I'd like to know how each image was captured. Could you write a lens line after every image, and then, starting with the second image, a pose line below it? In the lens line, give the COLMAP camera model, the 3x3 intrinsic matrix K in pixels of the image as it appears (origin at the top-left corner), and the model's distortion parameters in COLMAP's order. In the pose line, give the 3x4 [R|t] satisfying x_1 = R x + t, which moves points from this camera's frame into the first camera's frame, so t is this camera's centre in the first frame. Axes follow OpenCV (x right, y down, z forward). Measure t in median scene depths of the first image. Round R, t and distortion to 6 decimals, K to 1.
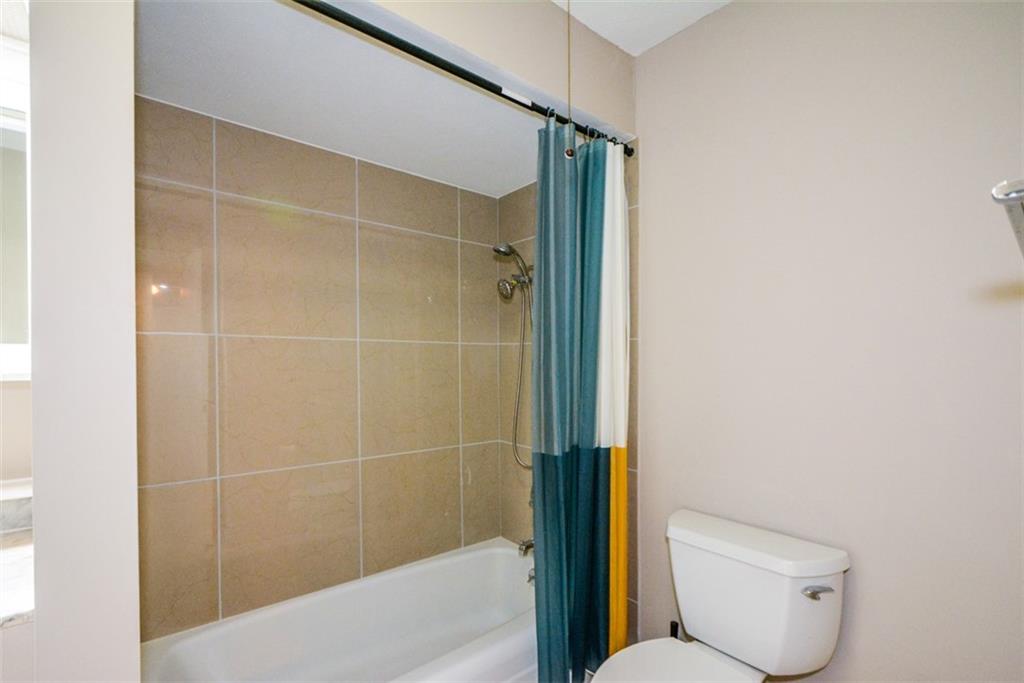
lens RADIAL K [[462.6, 0, 510.2], [0, 462.6, 371.9], [0, 0, 1]] dist [0.003477, -0.005772]
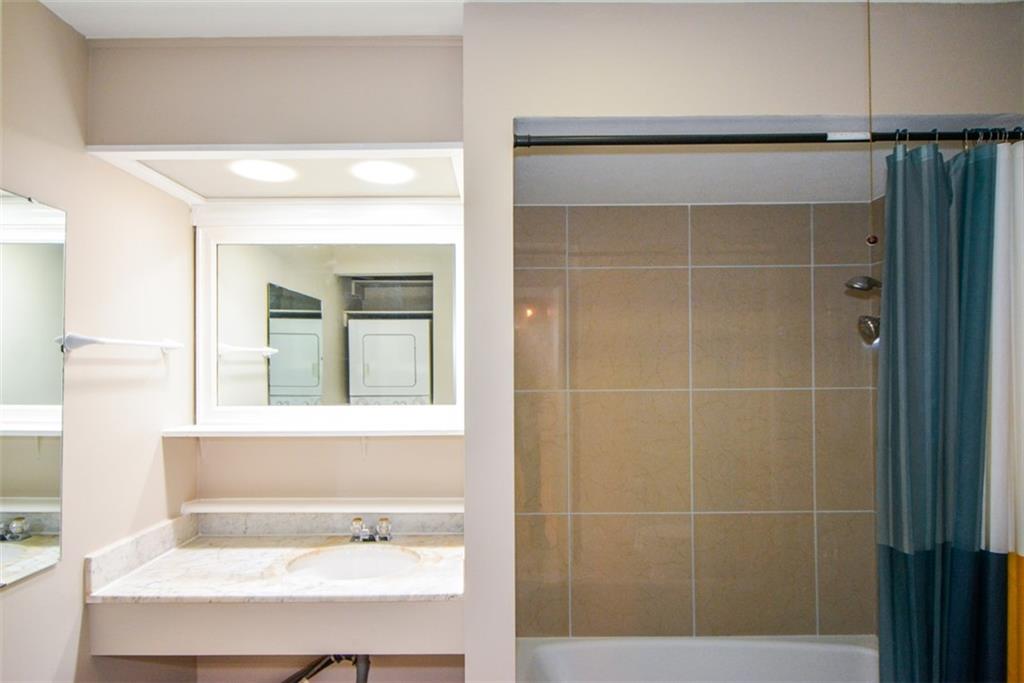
lens RADIAL K [[591.4, 0, 507.7], [0, 591.4, 342.8], [0, 0, 1]] dist [-0.006198, -0.004379]
pose [[0.769785, -0.024941, -0.637816, 0.195694], [-0.001538, 0.999161, -0.040928, -0.130050], [0.638301, 0.032487, 0.769101, -0.243118]]
